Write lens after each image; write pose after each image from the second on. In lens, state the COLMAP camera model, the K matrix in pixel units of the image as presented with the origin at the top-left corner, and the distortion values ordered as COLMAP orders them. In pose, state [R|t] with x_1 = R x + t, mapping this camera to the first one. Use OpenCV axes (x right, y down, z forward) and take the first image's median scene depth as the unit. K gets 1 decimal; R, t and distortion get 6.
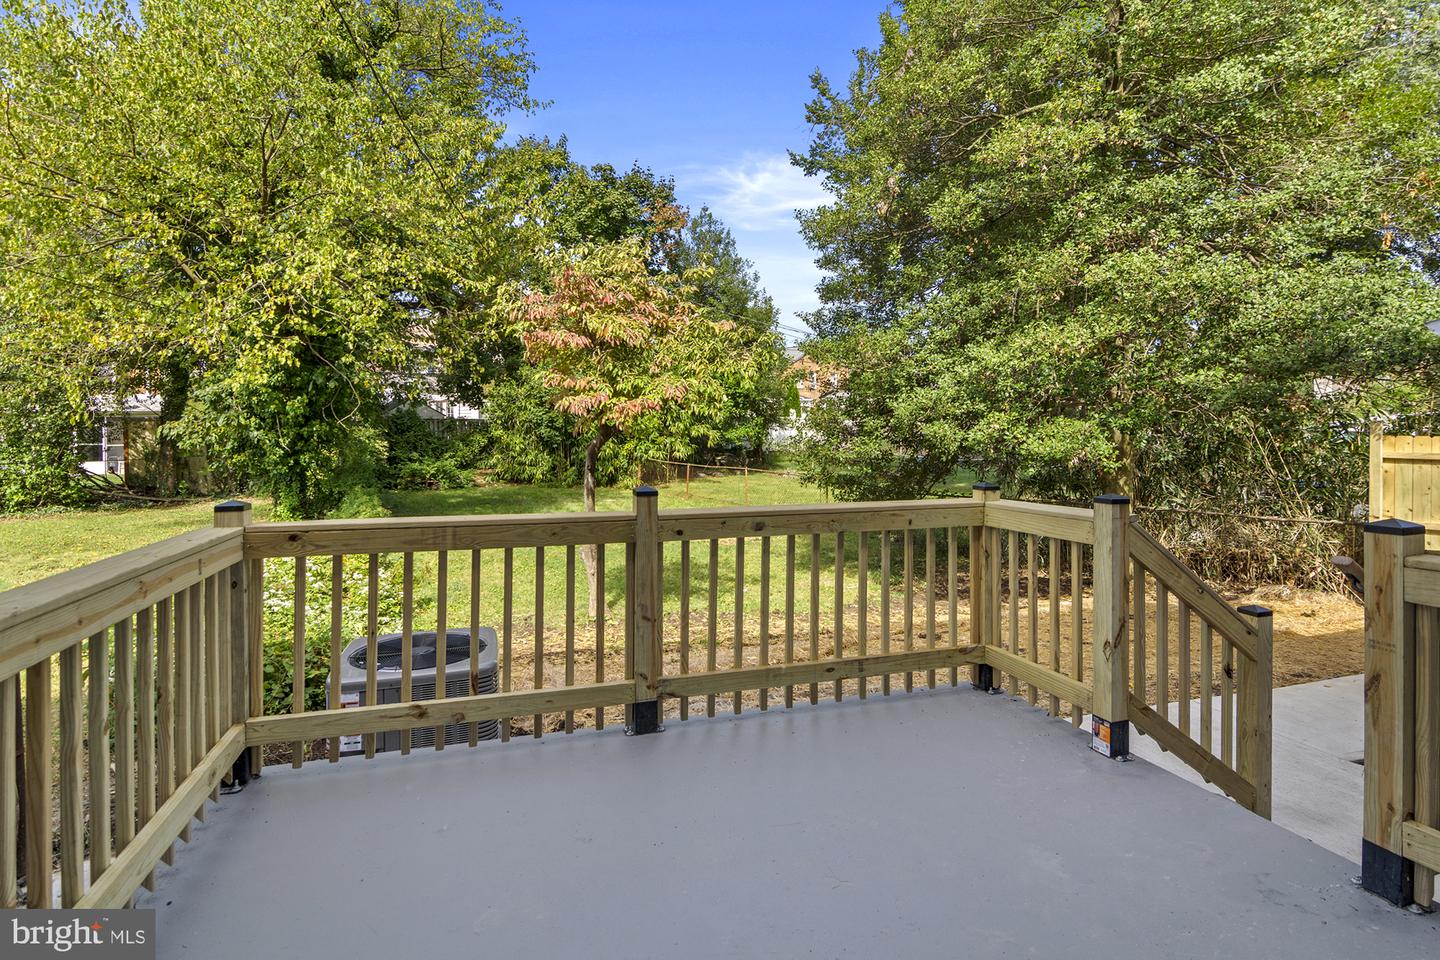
lens RADIAL K [[712.1, 0, 715.9], [0, 712.1, 484.4], [0, 0, 1]] dist [-0.003866, -0.006291]
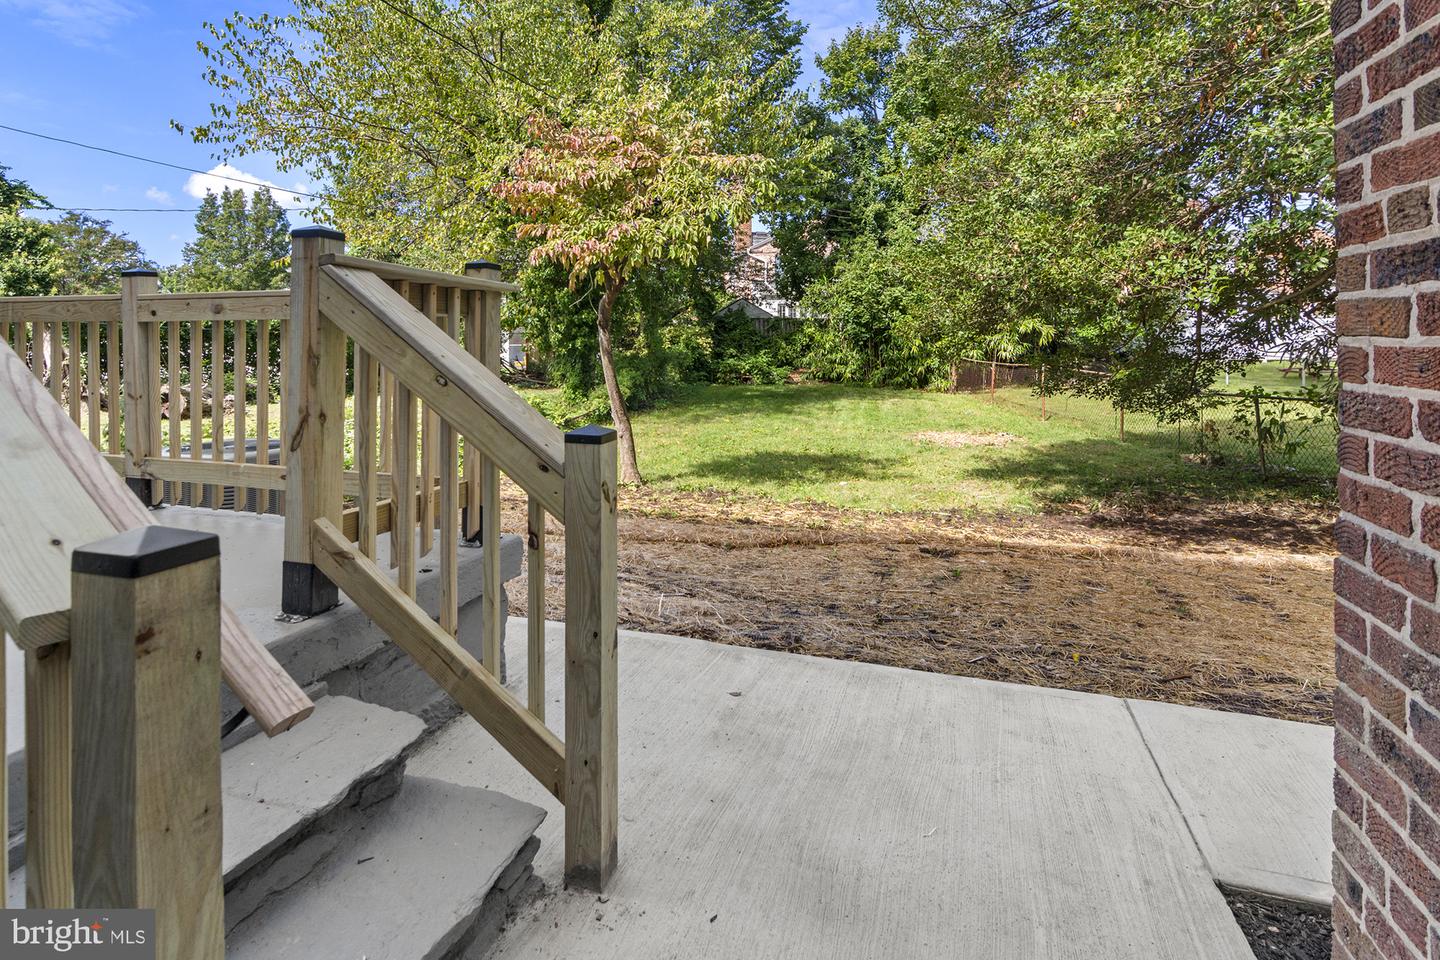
lens RADIAL K [[733.1, 0, 688.3], [0, 733.1, 365.8], [0, 0, 1]] dist [0.003098, 0.000142]
pose [[0.815167, 0.019961, -0.578882, 0.146291], [-0.047357, 0.998357, -0.032262, 0.017809], [0.577287, 0.053713, 0.814773, 0.074794]]
